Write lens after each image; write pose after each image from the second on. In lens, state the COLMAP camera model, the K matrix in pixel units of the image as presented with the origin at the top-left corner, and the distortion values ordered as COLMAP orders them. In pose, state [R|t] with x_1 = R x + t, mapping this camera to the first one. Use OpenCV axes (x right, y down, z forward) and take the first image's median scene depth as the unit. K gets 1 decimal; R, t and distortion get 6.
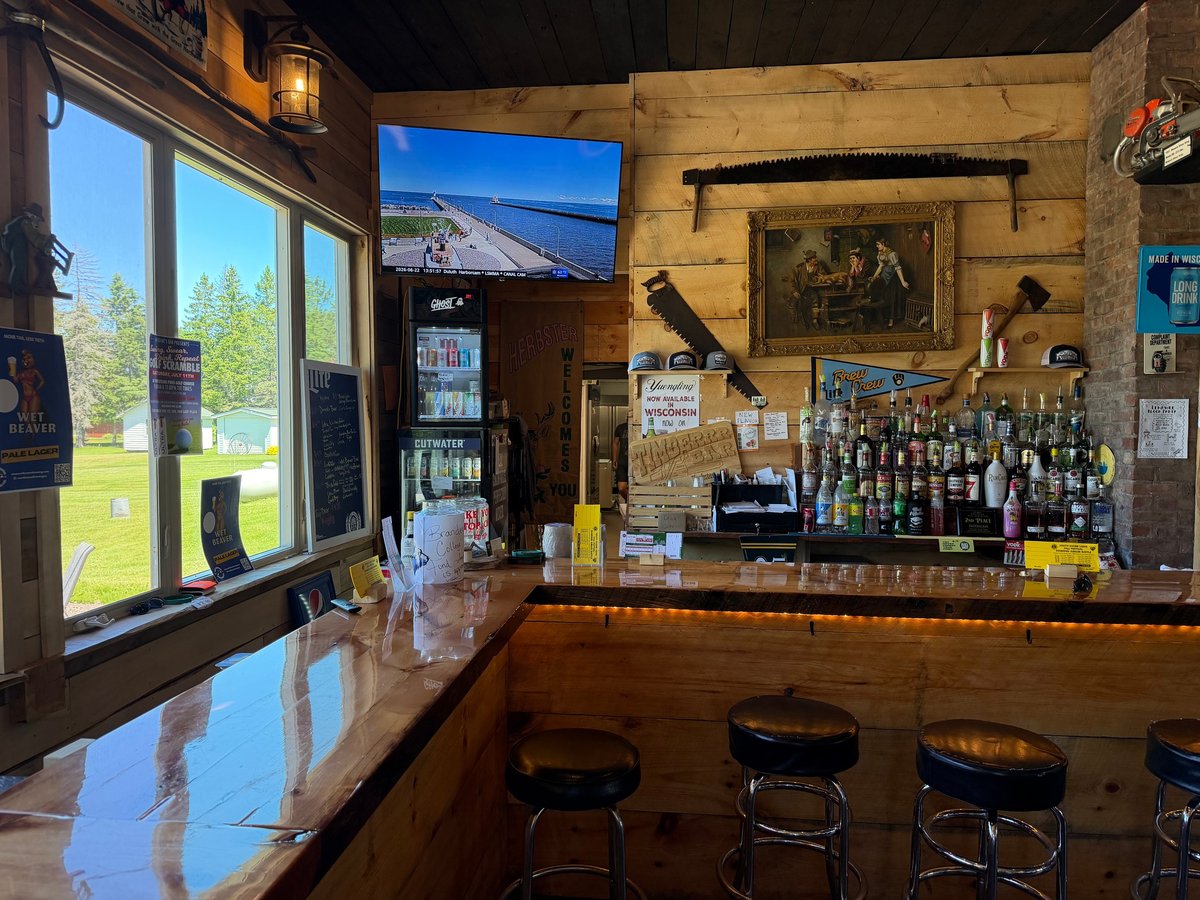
lens RADIAL K [[837.7, 0, 599.2], [0, 837.7, 451.1], [0, 0, 1]] dist [0.000452, -0.007173]
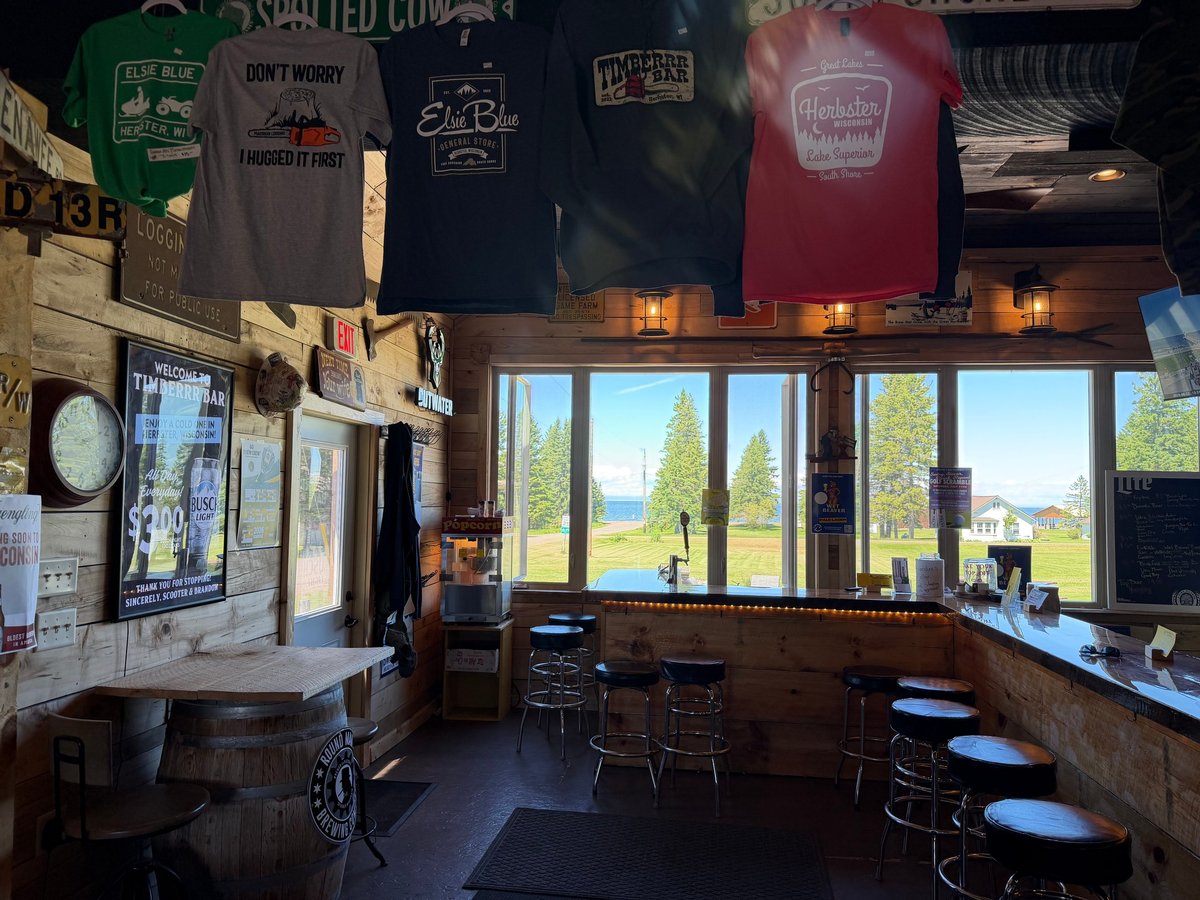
lens RADIAL K [[837.7, 0, 601.9], [0, 837.7, 453.6], [0, 0, 1]] dist [0.000452, -0.007173]
pose [[-0.007970, -0.059473, -0.998198, 1.599521], [-0.061743, 0.996354, -0.058870, -0.004170], [0.998060, 0.061162, -0.011613, 0.238028]]
